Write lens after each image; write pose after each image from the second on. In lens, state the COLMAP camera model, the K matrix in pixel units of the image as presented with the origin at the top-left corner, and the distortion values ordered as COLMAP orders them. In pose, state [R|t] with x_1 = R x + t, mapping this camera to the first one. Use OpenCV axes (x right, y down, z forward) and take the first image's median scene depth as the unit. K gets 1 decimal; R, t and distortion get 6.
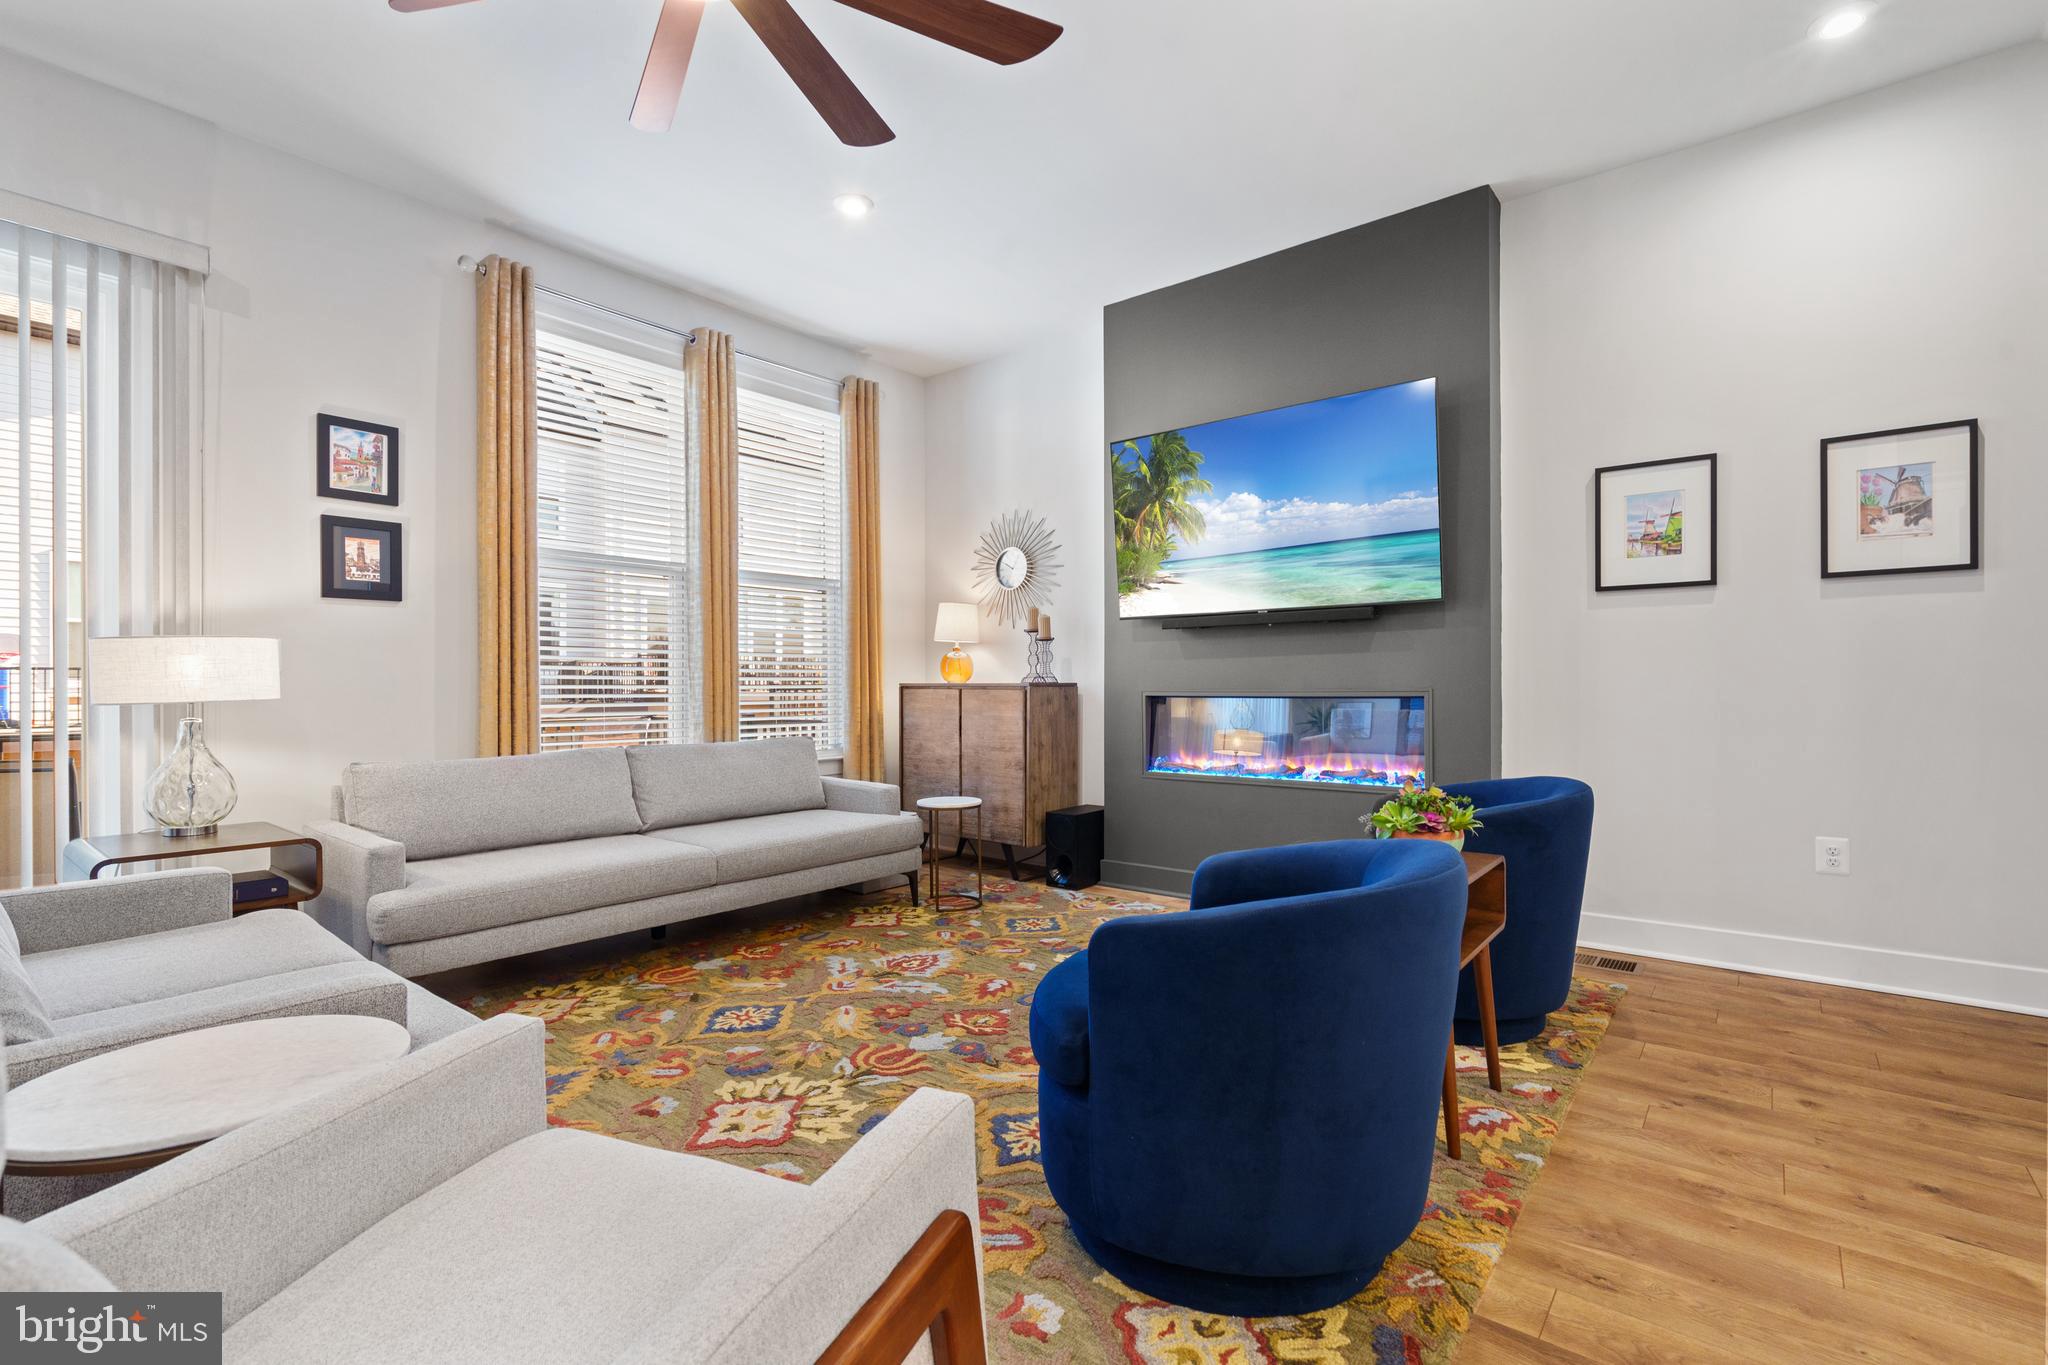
lens RADIAL K [[930.9, 0, 1026.8], [0, 930.9, 677.7], [0, 0, 1]] dist [-0.000334, 0.000528]
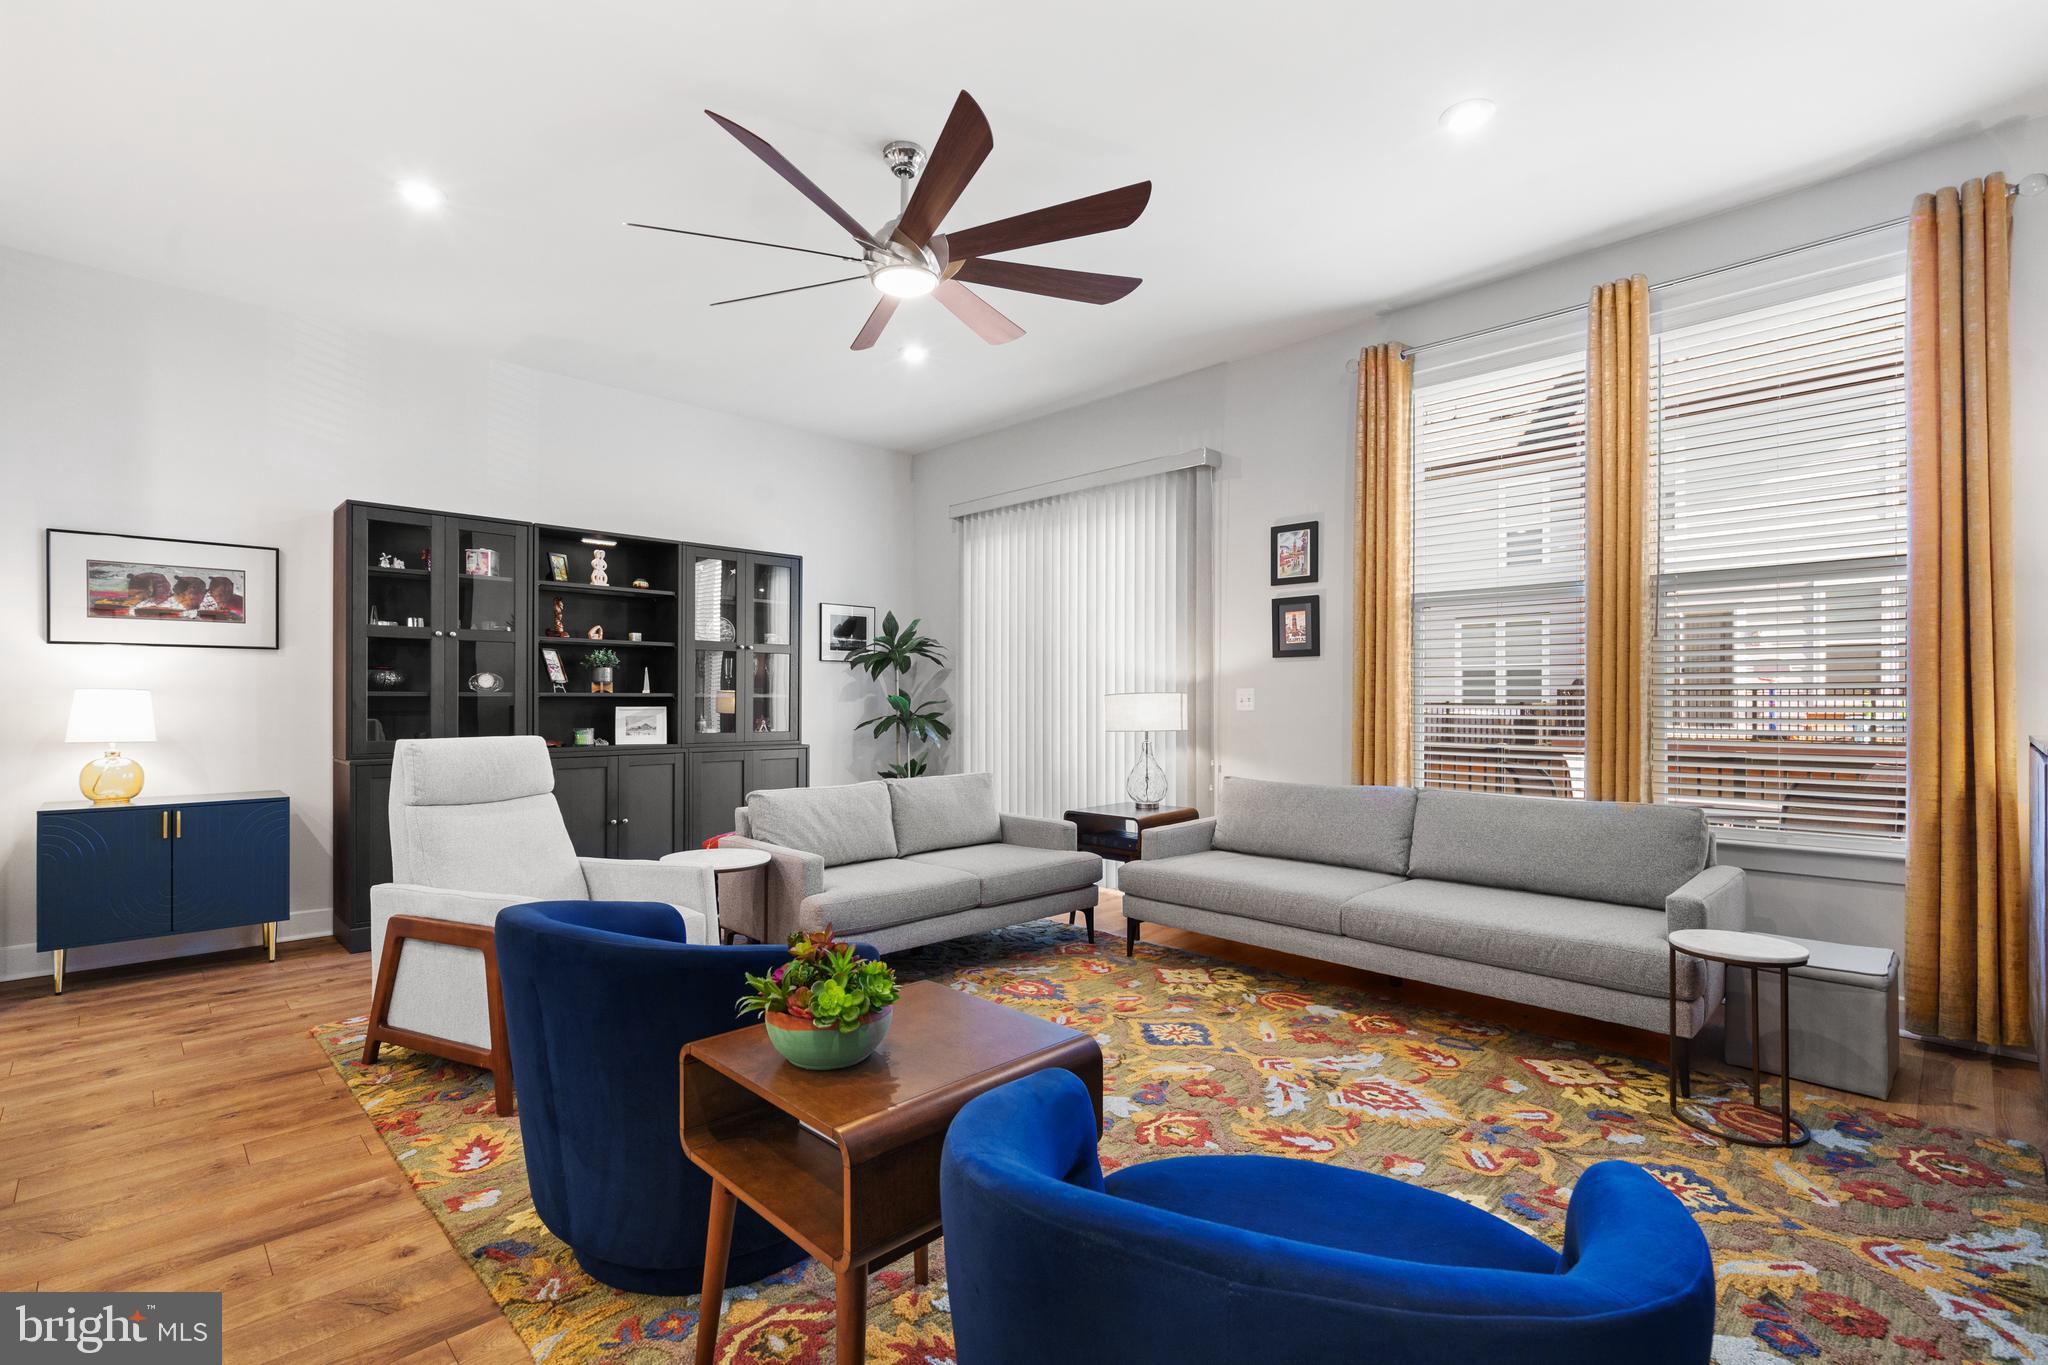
lens RADIAL K [[935.2, 0, 1043.4], [0, 935.2, 689.2], [0, 0, 1]] dist [0.015862, 0.000541]
pose [[-0.096335, -0.016208, -0.995217, 0.660656], [-0.000289, 0.999868, -0.016256, -0.015987], [0.995349, -0.001279, -0.096327, 0.774128]]
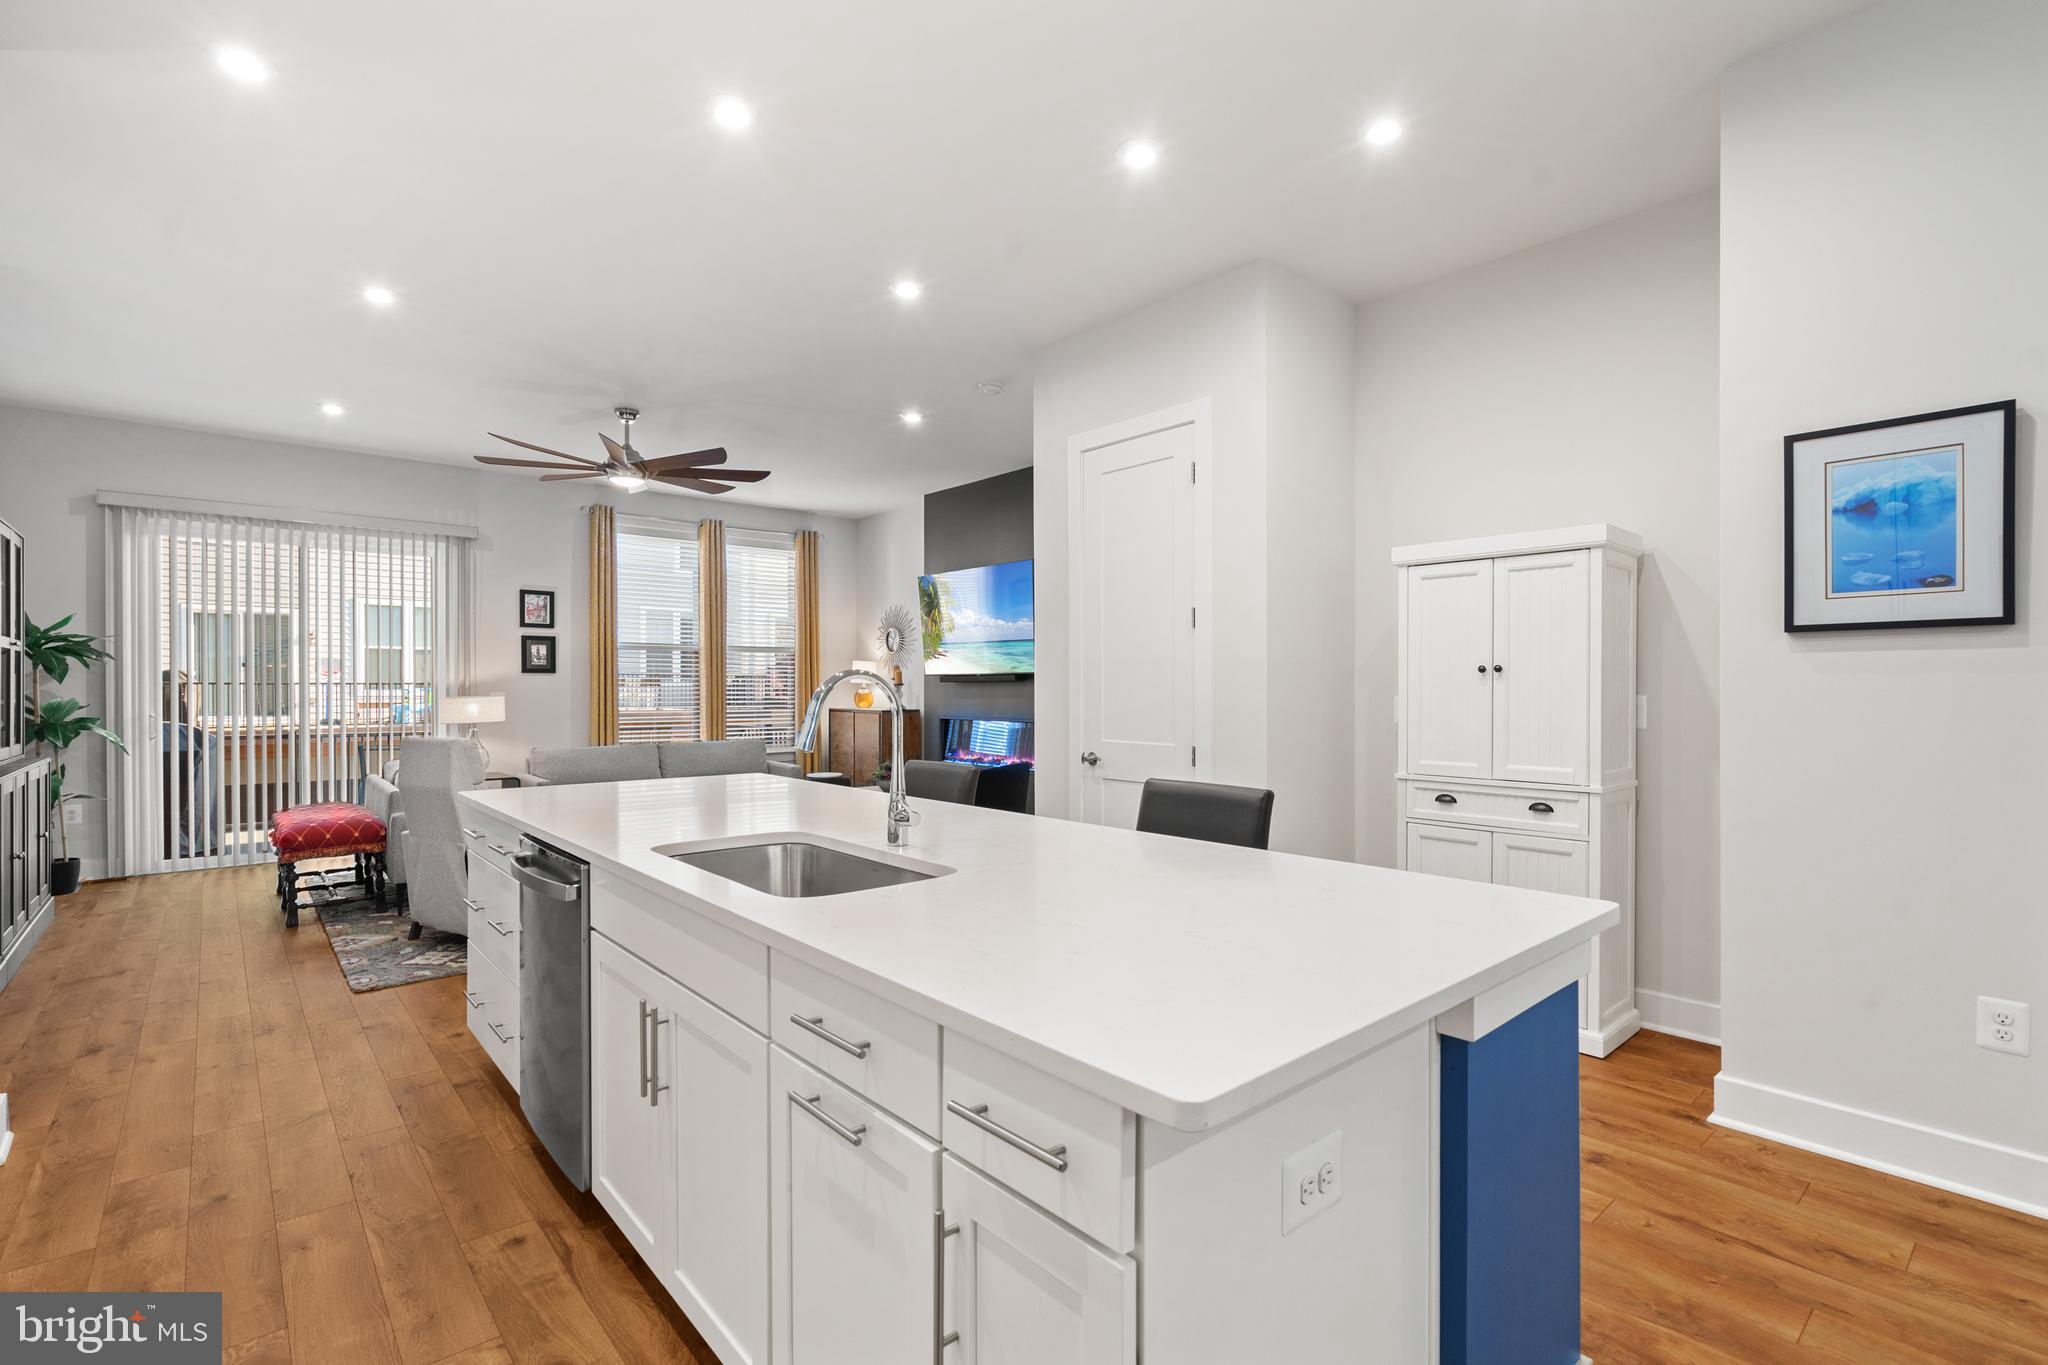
lens RADIAL K [[938.8, 0, 1024.0], [0, 938.8, 682.5], [0, 0, 1]] dist [-0.000254, 0.000163]
pose [[0.985480, 0.000562, -0.169792, 0.769194], [-0.000268, 0.999998, 0.001752, -0.066864], [0.169792, -0.001681, 0.985478, -0.959308]]
